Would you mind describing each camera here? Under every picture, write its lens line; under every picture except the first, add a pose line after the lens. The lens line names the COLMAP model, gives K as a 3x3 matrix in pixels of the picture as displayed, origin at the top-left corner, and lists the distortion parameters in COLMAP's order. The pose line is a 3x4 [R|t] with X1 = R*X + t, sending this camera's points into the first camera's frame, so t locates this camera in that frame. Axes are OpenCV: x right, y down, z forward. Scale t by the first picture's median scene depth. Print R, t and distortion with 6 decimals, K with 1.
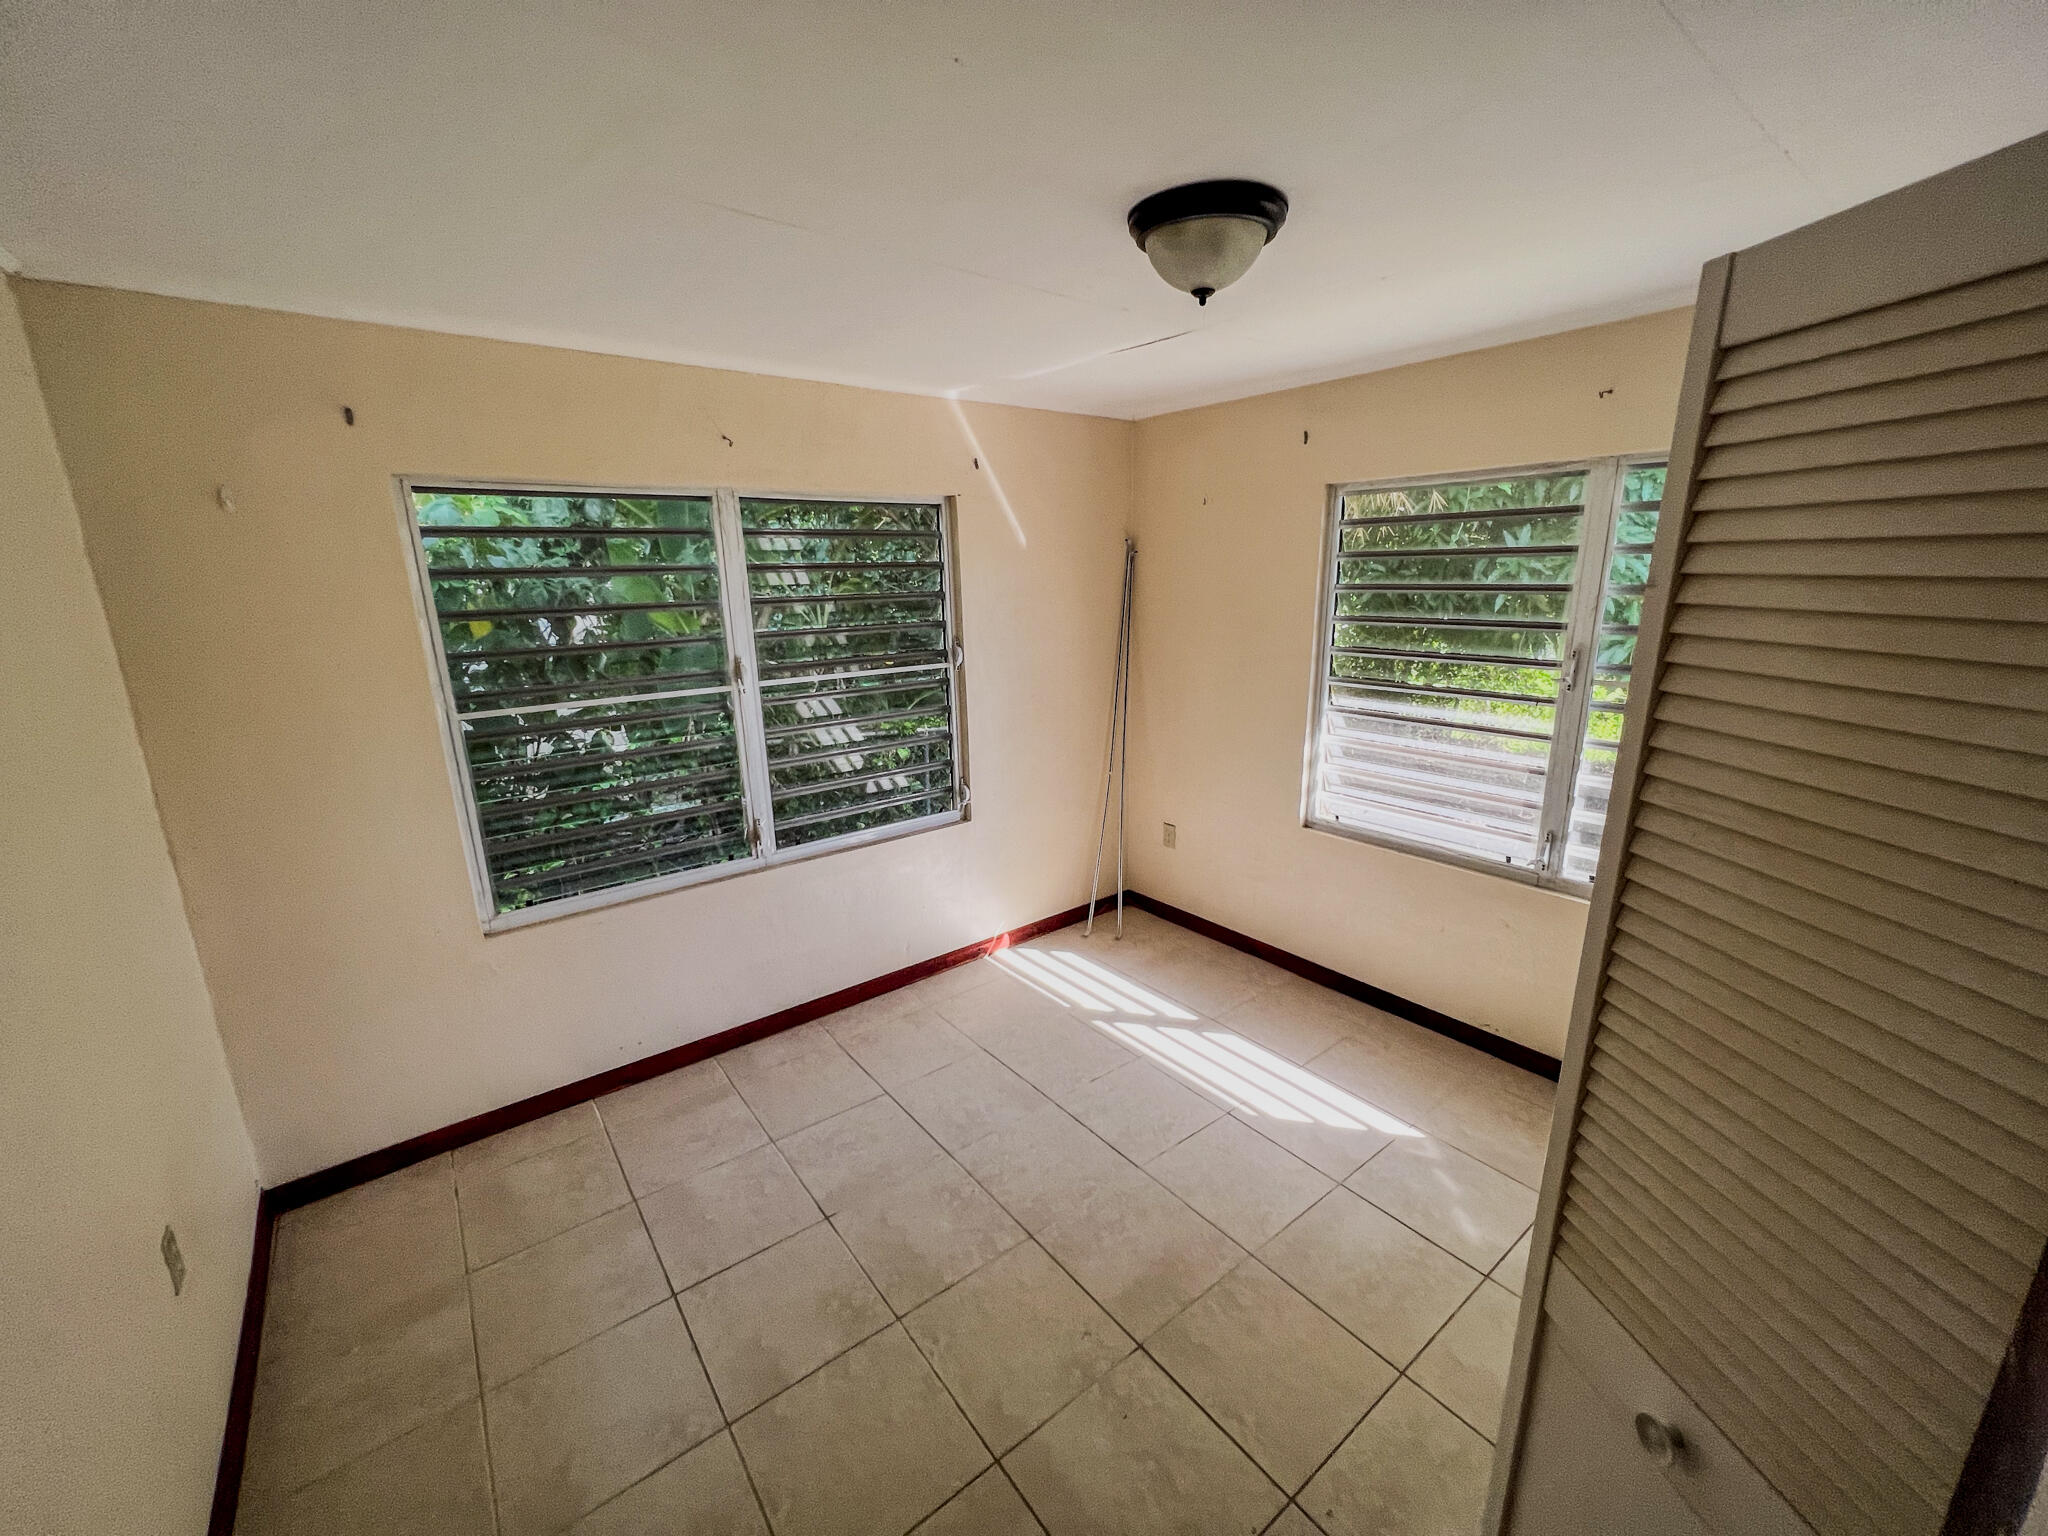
lens RADIAL K [[823.3, 0, 1021.4], [0, 823.3, 769.5], [0, 0, 1]] dist [0.001292, -0.000116]
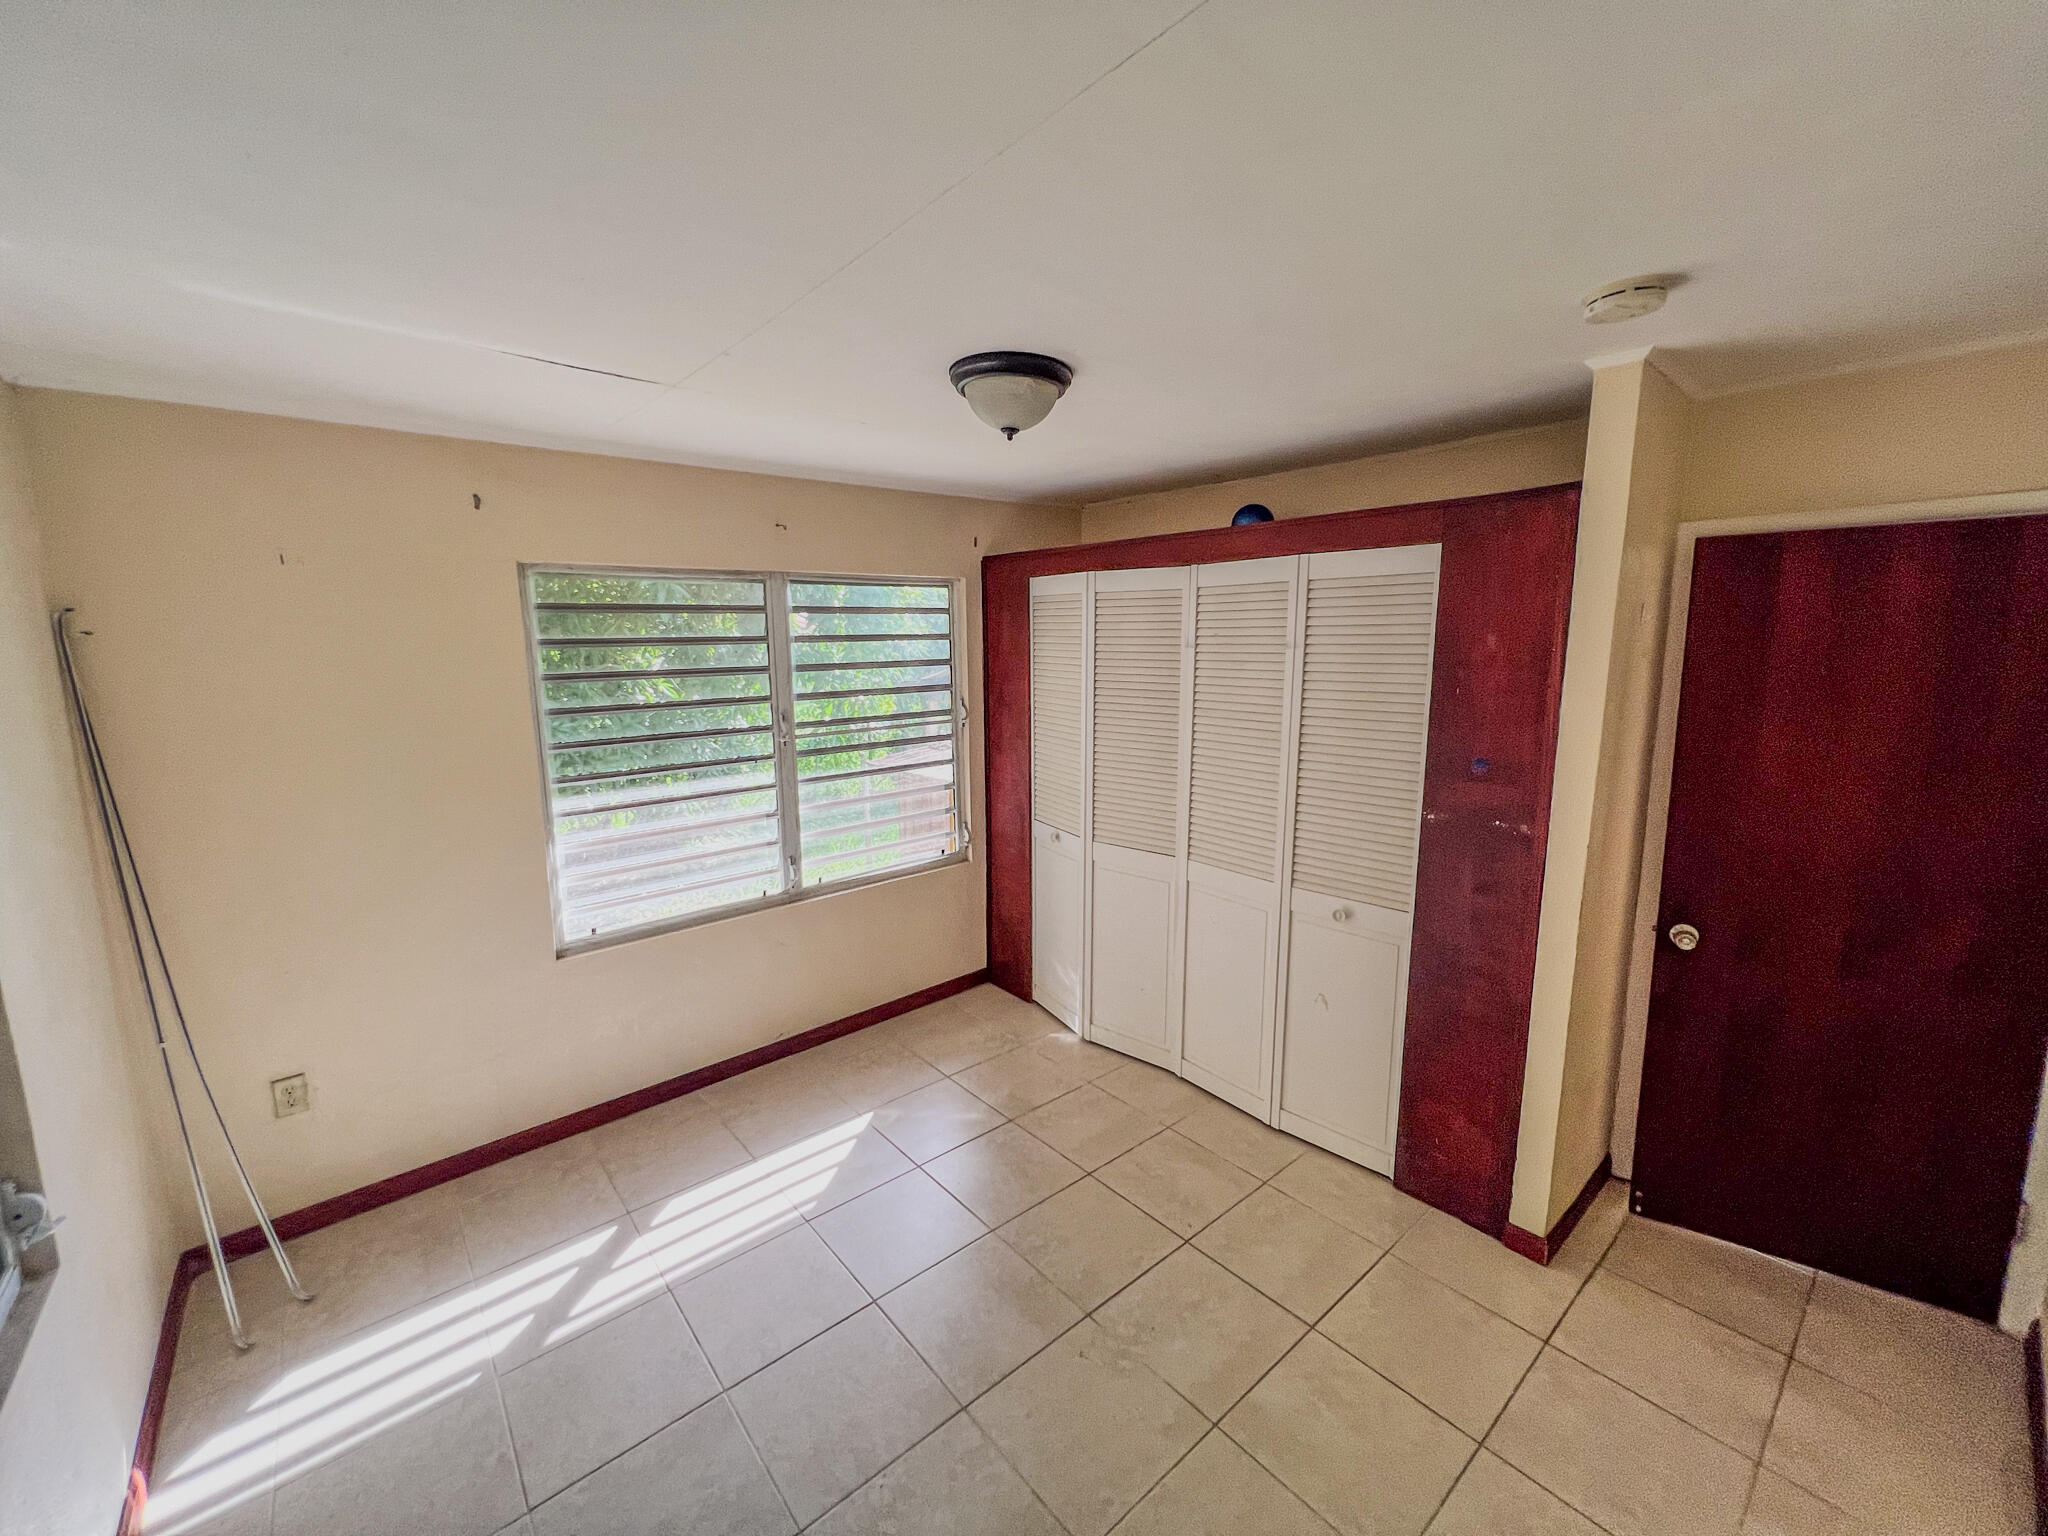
lens RADIAL K [[823.3, 0, 1021.4], [0, 823.3, 769.5], [0, 0, 1]] dist [0.001292, -0.000116]
pose [[-0.047571, -0.141119, 0.988849, -0.537899], [0.255543, 0.955306, 0.148625, -0.132889], [-0.965627, 0.259763, -0.009383, 0.556980]]
